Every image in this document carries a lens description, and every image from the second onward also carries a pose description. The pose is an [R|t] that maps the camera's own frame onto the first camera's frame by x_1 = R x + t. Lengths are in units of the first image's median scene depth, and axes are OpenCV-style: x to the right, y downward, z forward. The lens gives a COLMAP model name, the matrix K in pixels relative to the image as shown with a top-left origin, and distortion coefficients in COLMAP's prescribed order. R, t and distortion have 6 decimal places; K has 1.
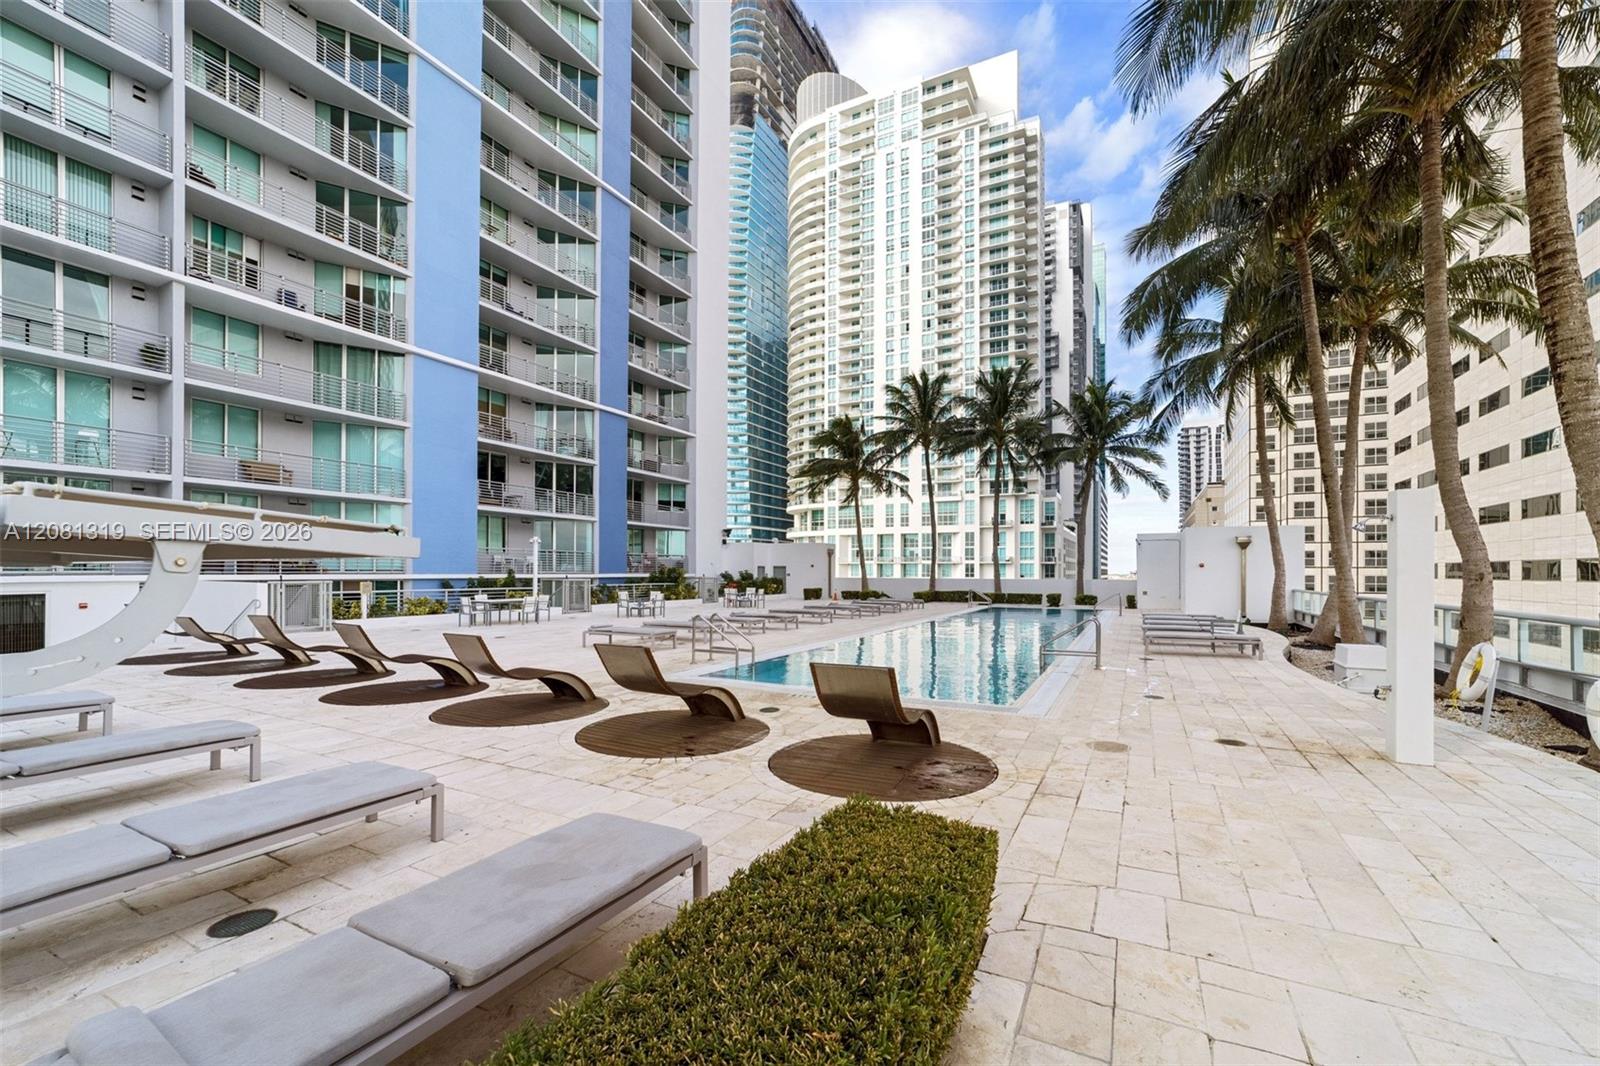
lens RADIAL K [[645.4, 0, 801.6], [0, 645.4, 571.5], [0, 0, 1]] dist [0.000981, 0.000059]
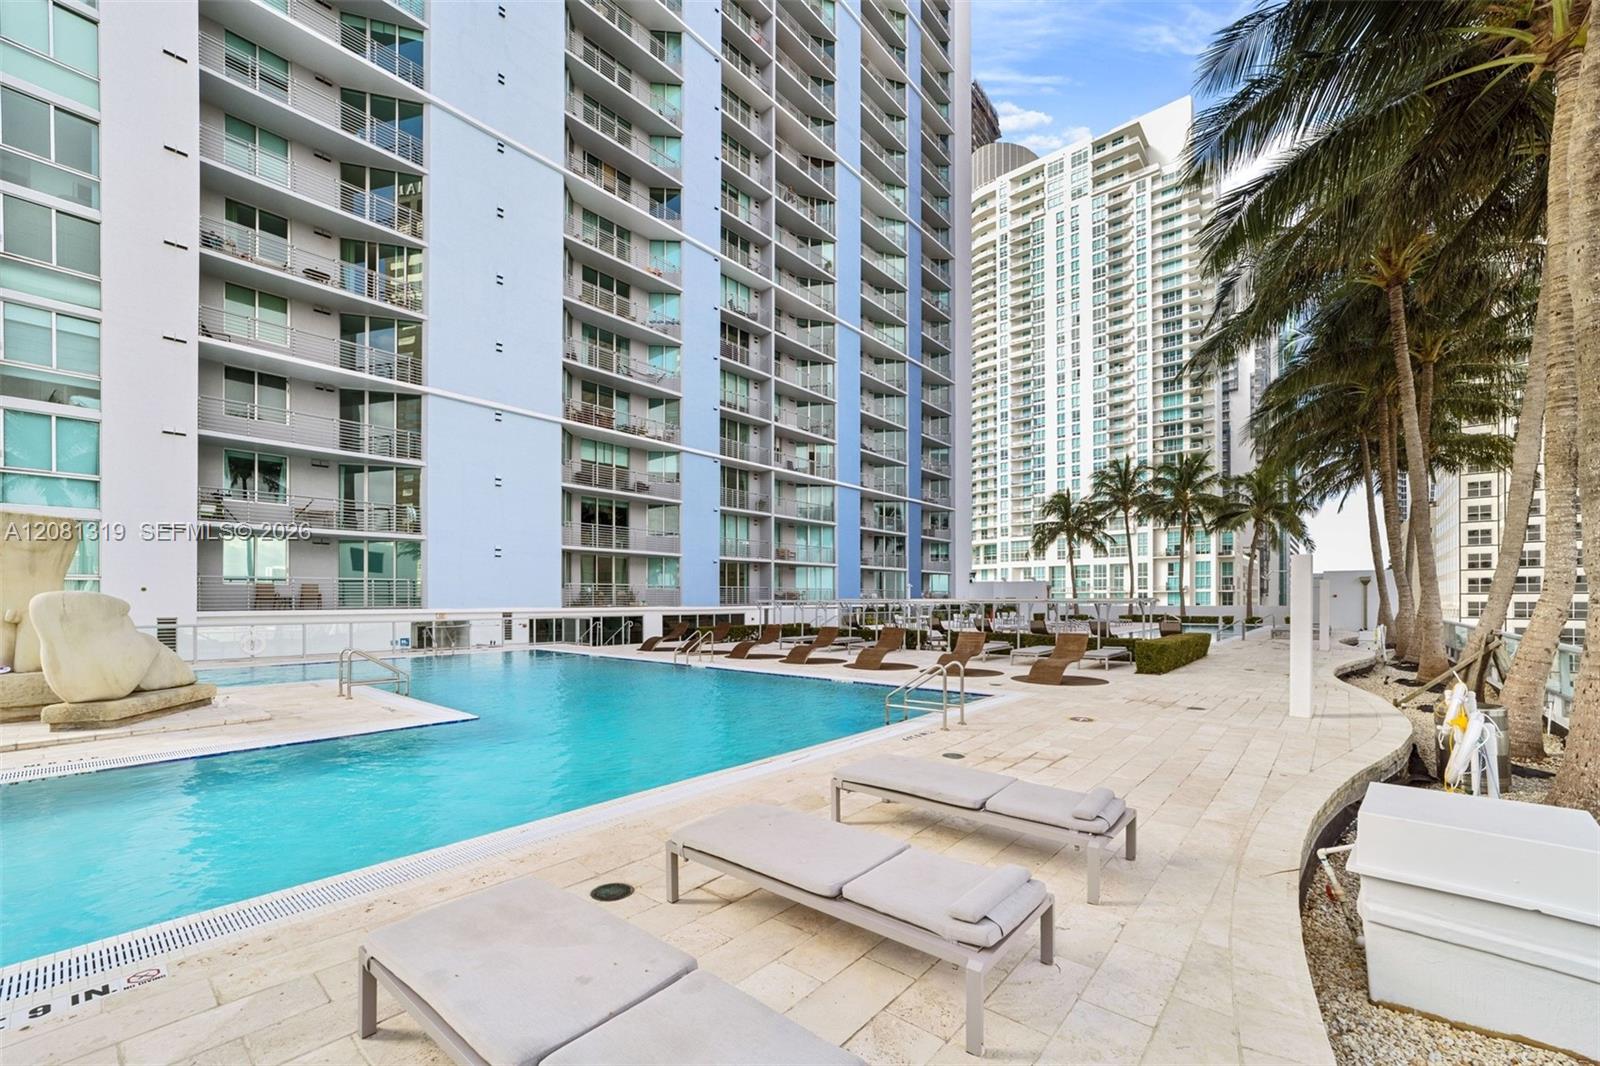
lens RADIAL K [[641.0, 0, 797.4], [0, 641.0, 606.3], [0, 0, 1]] dist [-0.002408, -0.000049]
pose [[0.974499, -0.004684, -0.224342, -0.055197], [0.006420, 0.999955, 0.007010, -0.000871], [0.224299, -0.008271, 0.974485, -0.149007]]
